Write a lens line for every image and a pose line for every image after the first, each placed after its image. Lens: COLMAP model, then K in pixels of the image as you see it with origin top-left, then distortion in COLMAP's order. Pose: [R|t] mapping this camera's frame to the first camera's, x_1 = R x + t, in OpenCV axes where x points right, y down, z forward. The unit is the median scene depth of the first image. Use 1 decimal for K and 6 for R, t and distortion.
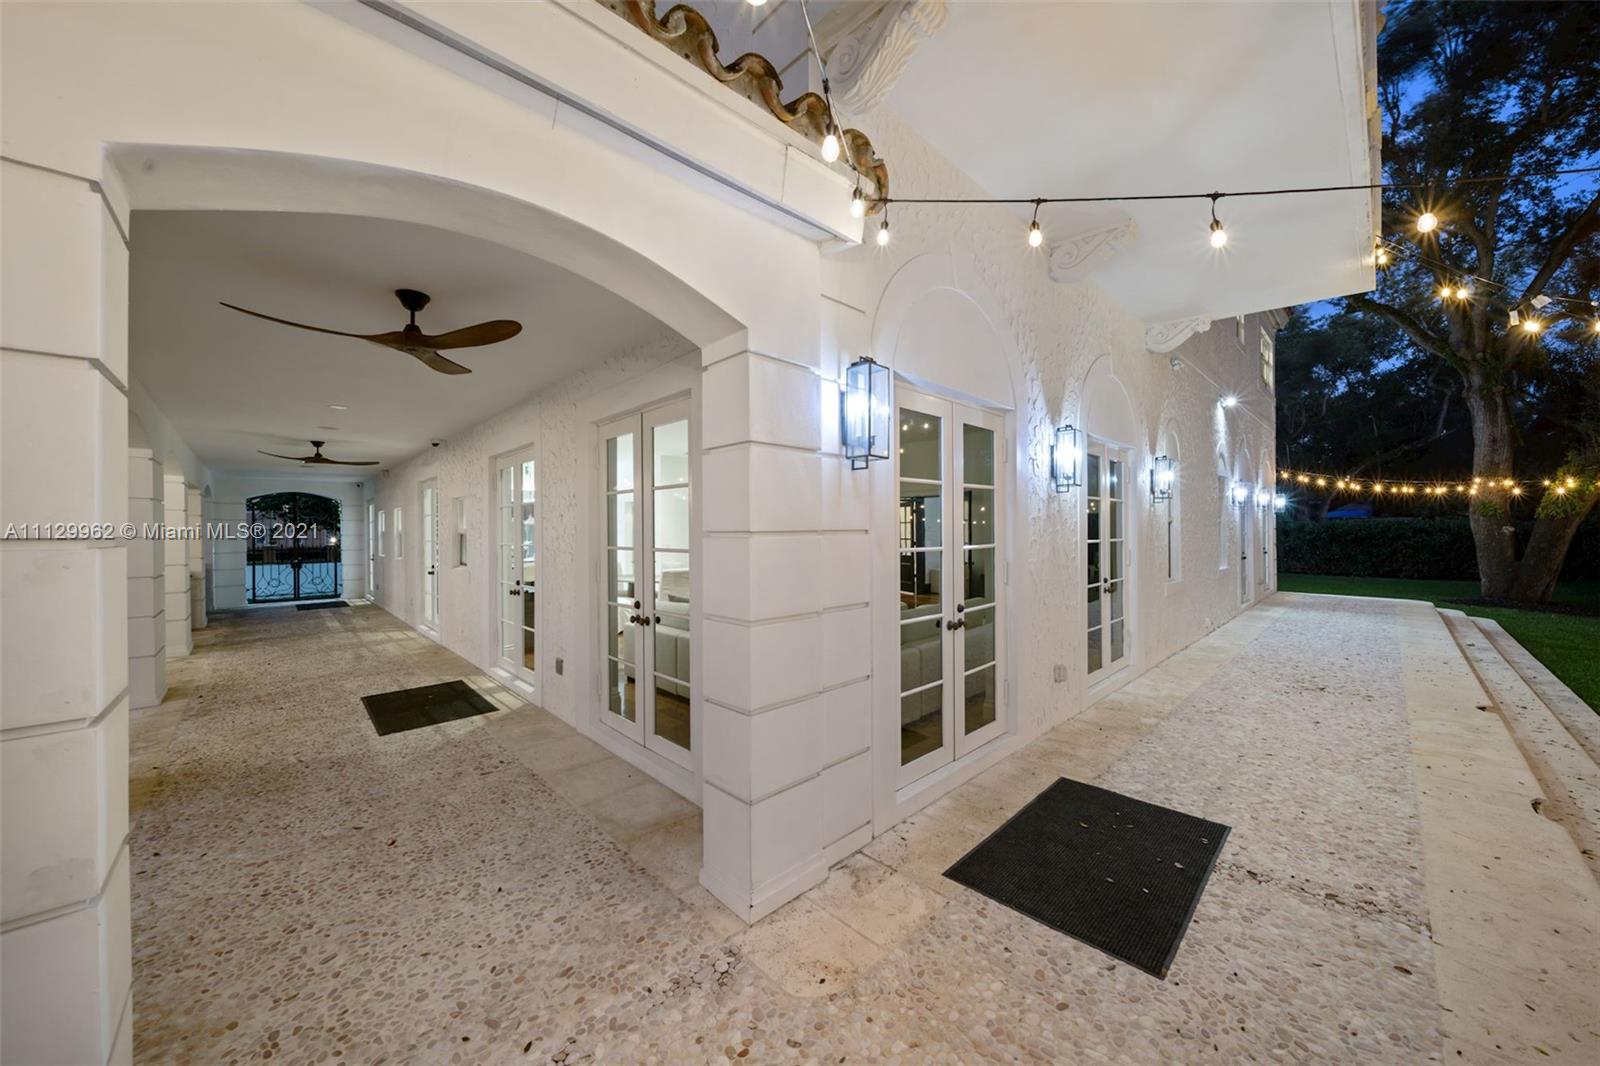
lens RADIAL K [[563.4, 0, 807.1], [0, 563.4, 532.6], [0, 0, 1]] dist [-0.002672, -0.000166]
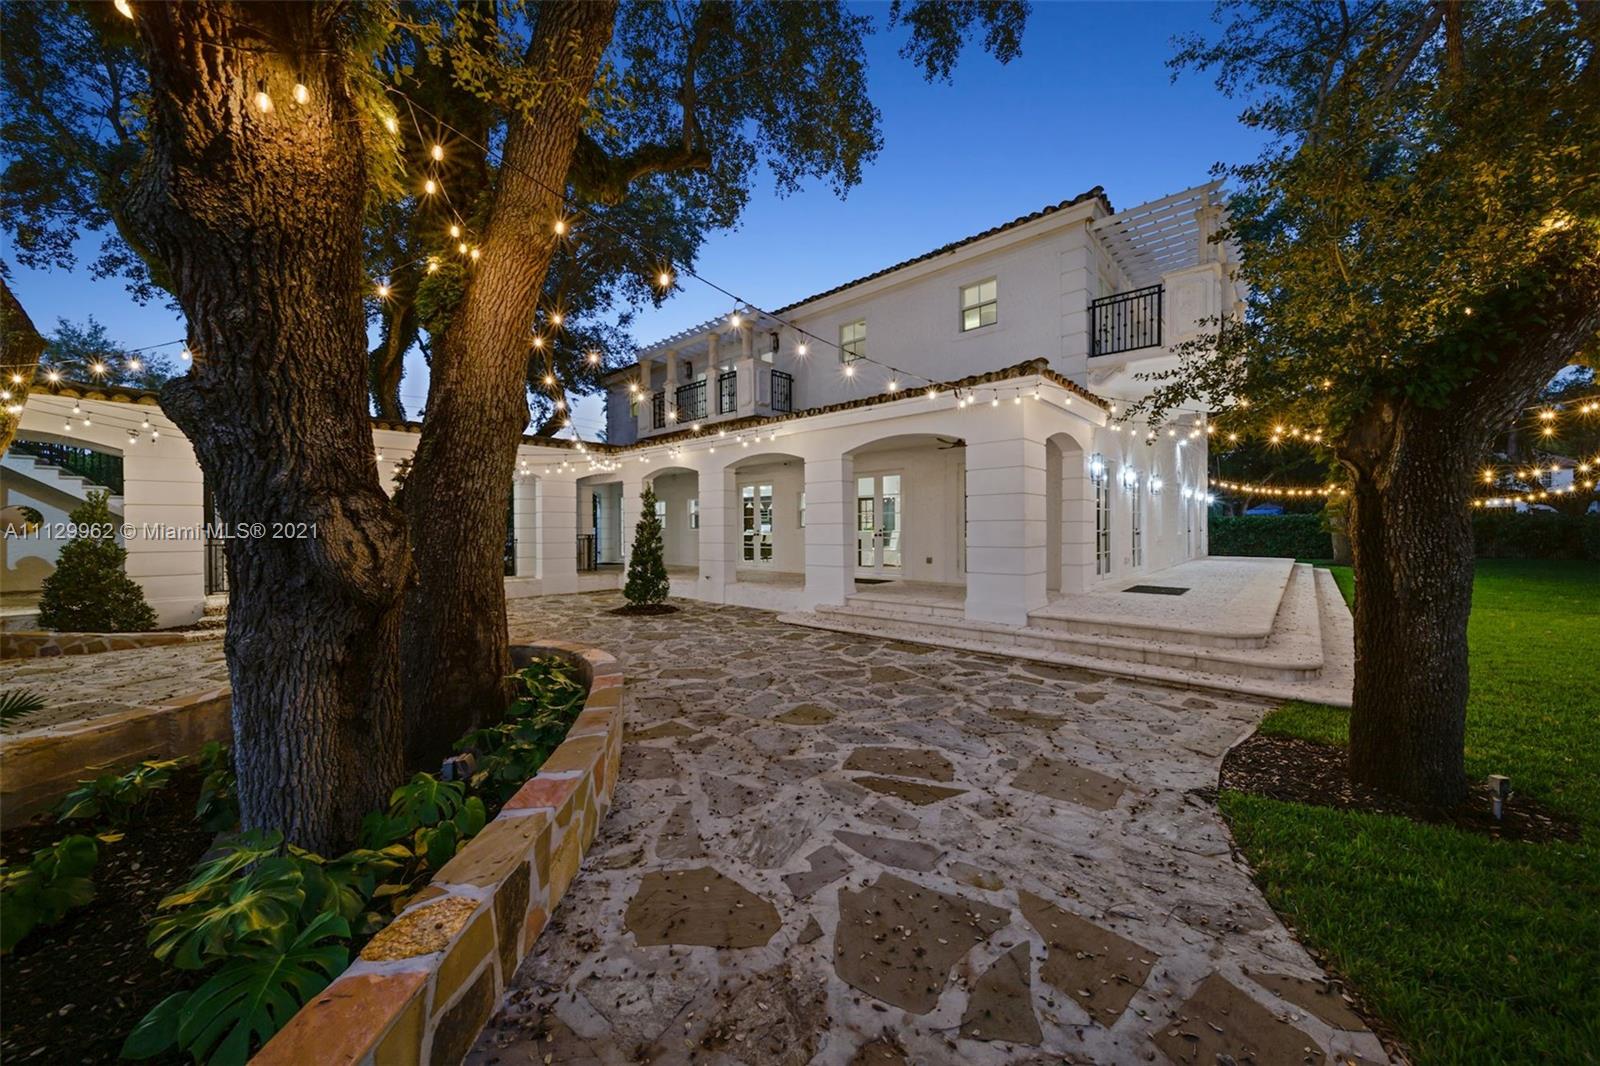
lens RADIAL K [[563.4, 0, 802.2], [0, 563.4, 534.9], [0, 0, 1]] dist [-0.002672, -0.000166]
pose [[0.997687, 0.001727, 0.067950, -0.496280], [-0.002073, 0.999985, 0.005017, 0.048753], [-0.067940, -0.005146, 0.997676, -0.605949]]
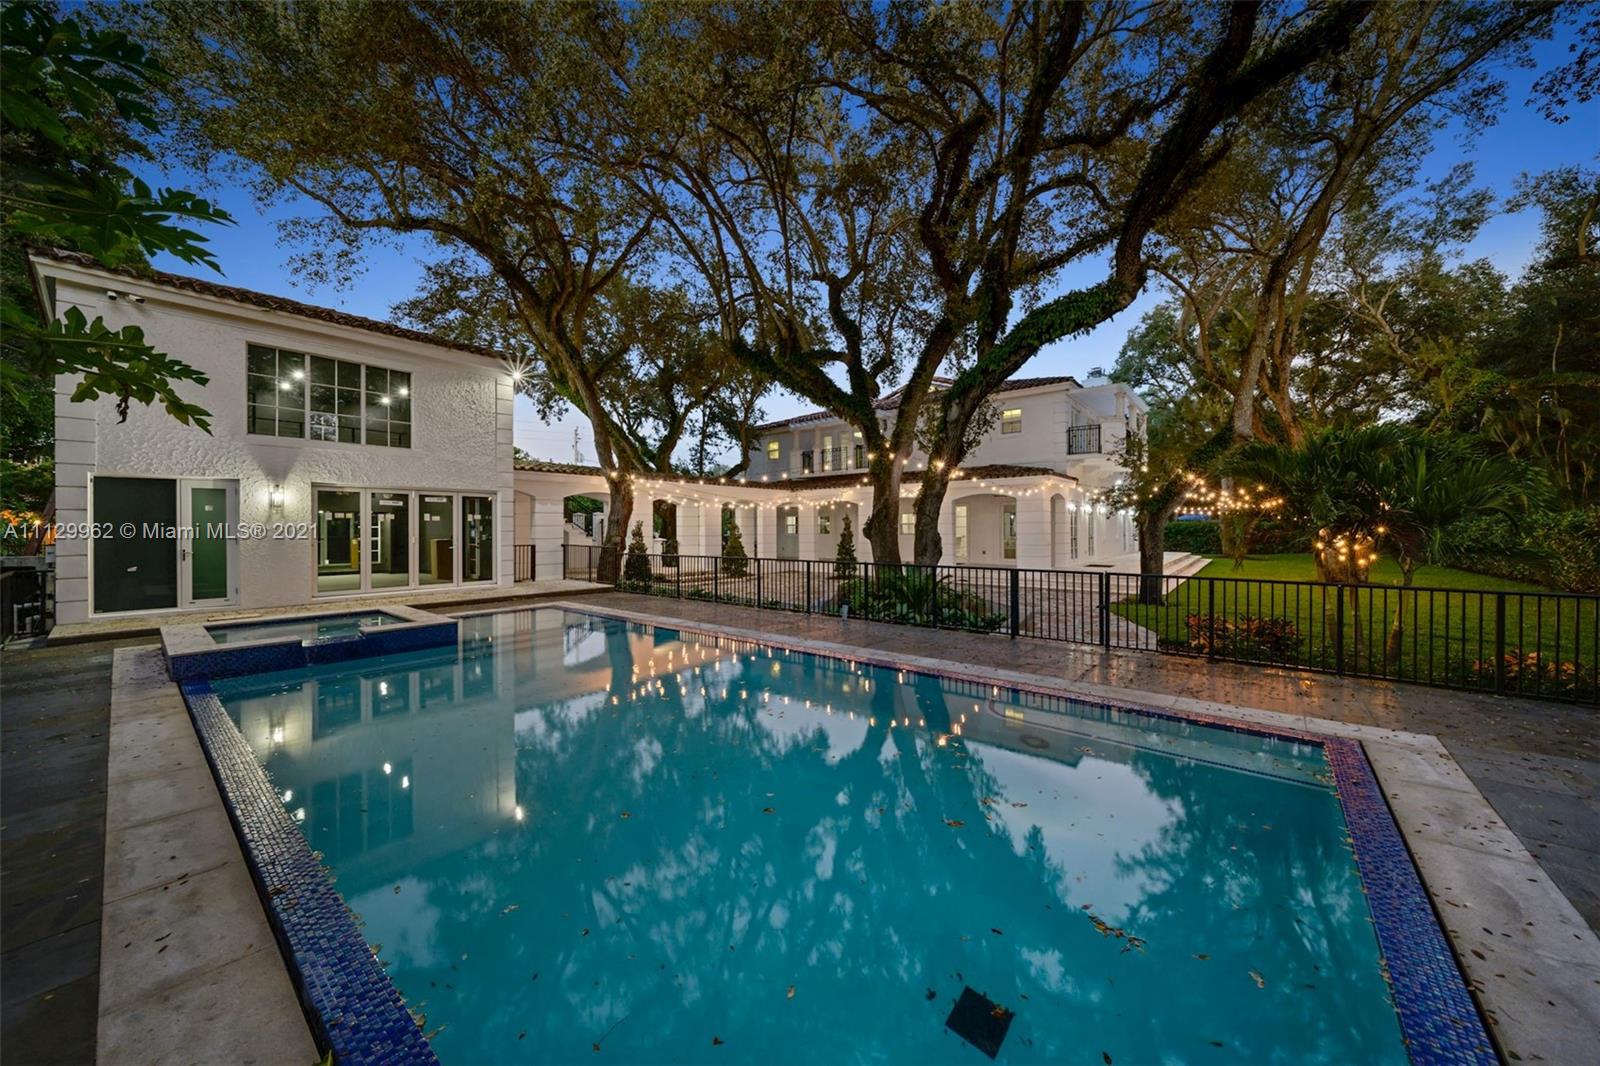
lens RADIAL K [[563.4, 0, 791.9], [0, 563.4, 527.1], [0, 0, 1]] dist [-0.002672, -0.000166]
pose [[0.994239, 0.004880, 0.107075, -1.088135], [-0.004076, 0.999962, -0.007732, 0.030325], [-0.107108, 0.007251, 0.994221, -1.498537]]
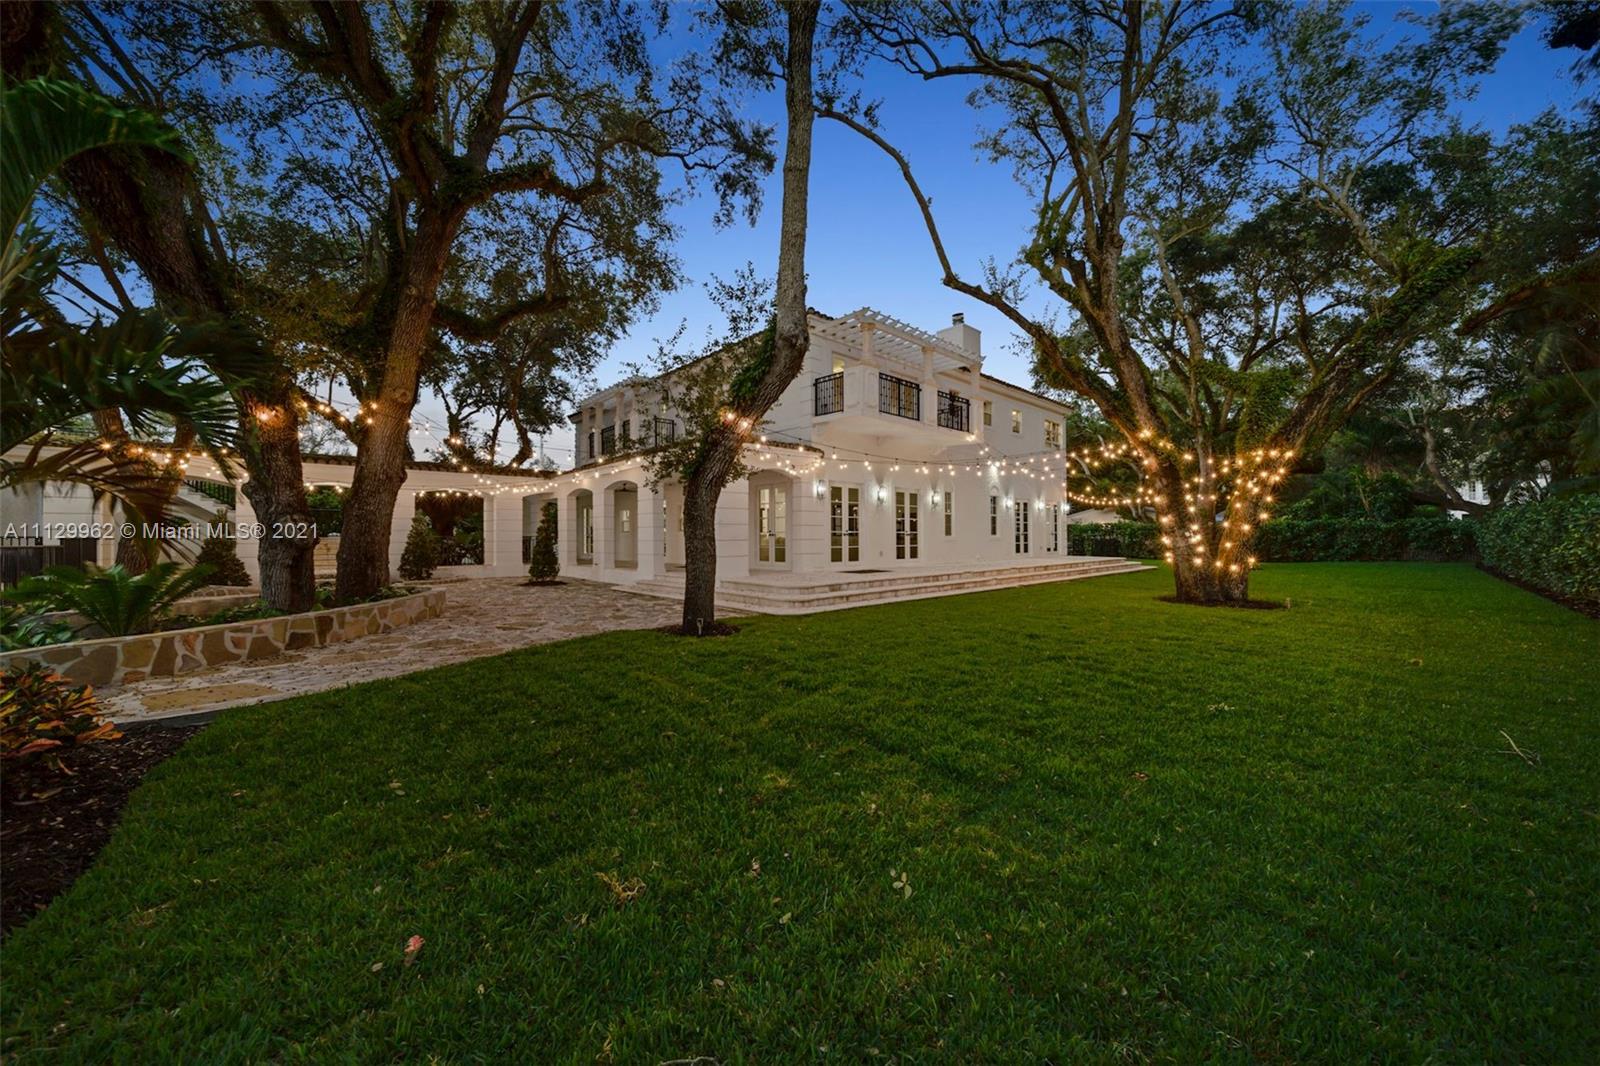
lens RADIAL K [[563.4, 0, 806.3], [0, 563.4, 533.6], [0, 0, 1]] dist [-0.002672, -0.000166]
pose [[0.999703, -0.000598, -0.024371, 0.022441], [0.000599, 1.000000, 0.000038, 0.050462], [0.024371, -0.000052, 0.999703, -1.085476]]
